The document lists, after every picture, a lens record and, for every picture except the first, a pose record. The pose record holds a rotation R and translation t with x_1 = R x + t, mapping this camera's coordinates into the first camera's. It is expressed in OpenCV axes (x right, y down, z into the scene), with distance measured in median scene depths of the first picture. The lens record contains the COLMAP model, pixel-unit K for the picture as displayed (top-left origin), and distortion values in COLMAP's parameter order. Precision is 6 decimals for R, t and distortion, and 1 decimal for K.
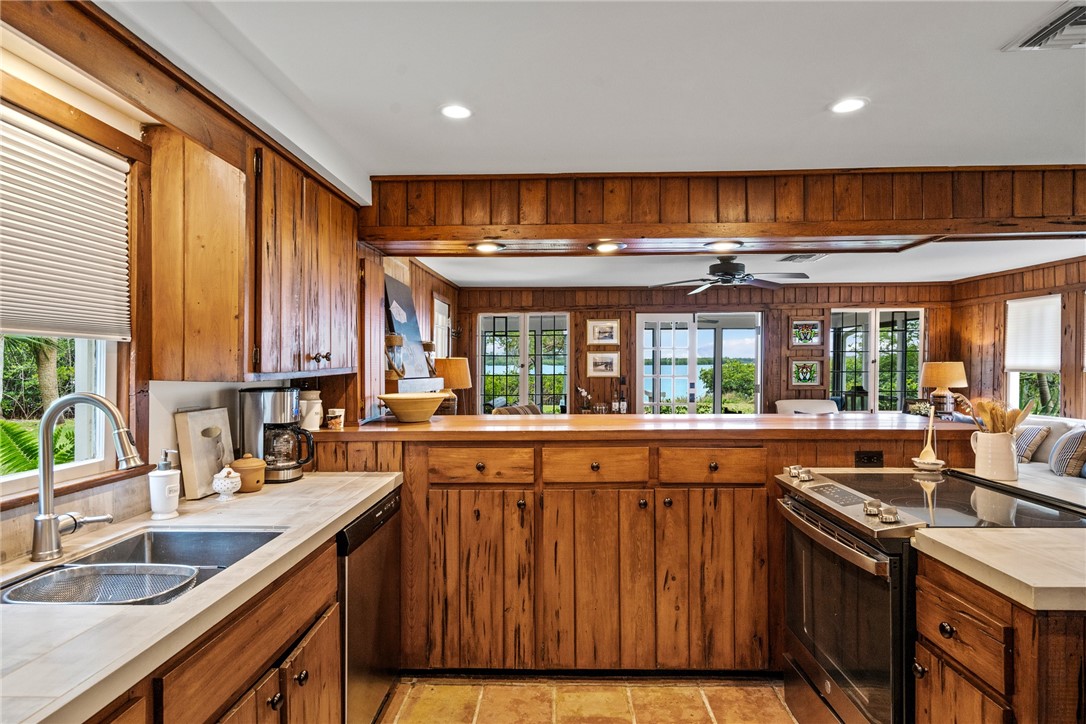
lens RADIAL K [[596.0, 0, 544.8], [0, 596.0, 367.5], [0, 0, 1]] dist [0.000830, 0.000259]
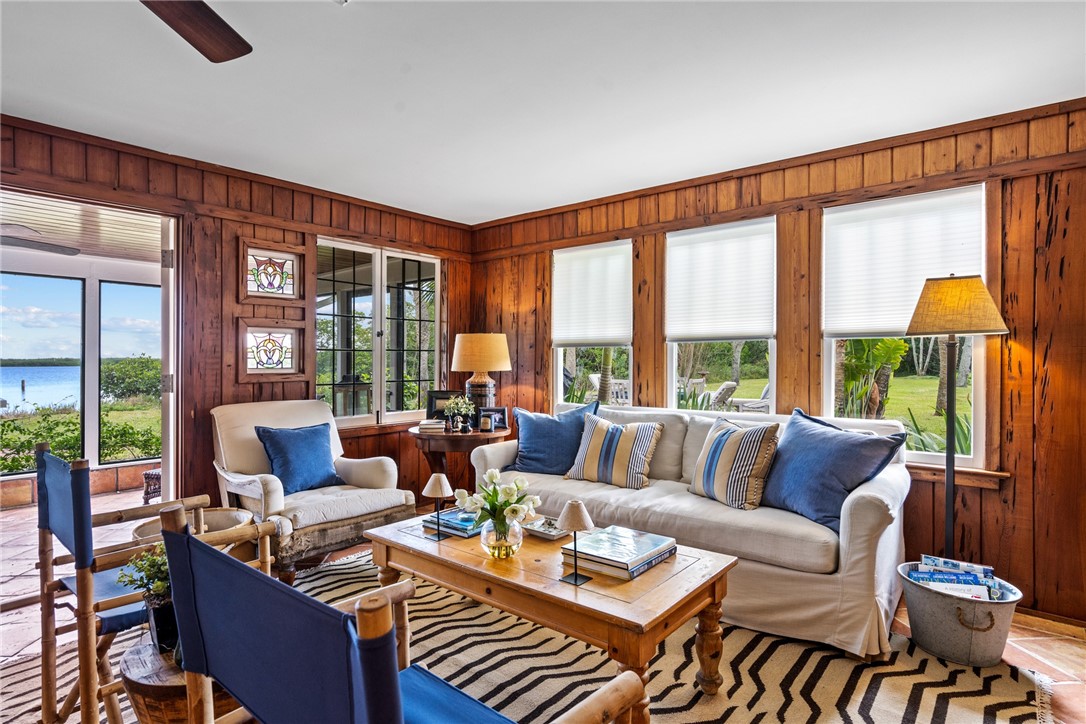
lens RADIAL K [[567.8, 0, 540.7], [0, 567.8, 362.0], [0, 0, 1]] dist [0.006236, 0.000515]
pose [[0.614328, -0.001897, 0.789049, 0.191163], [0.008410, 0.999956, -0.004144, 0.023637], [-0.789006, 0.009181, 0.614317, 0.514282]]
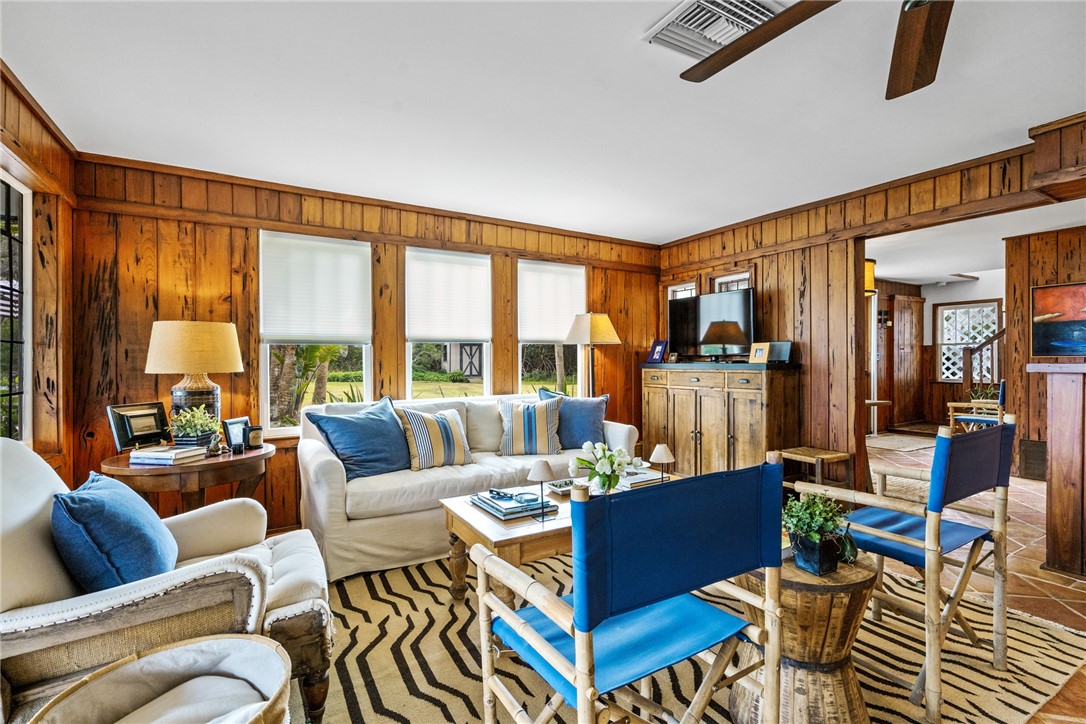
lens RADIAL K [[496.0, 0, 538.7], [0, 496.0, 366.0], [0, 0, 1]] dist [0.000904, -0.000172]
pose [[-0.529030, -0.006137, 0.848581, 0.157069], [0.017290, 0.999688, 0.018010, 0.022676], [-0.848427, 0.024200, -0.528759, 0.902713]]
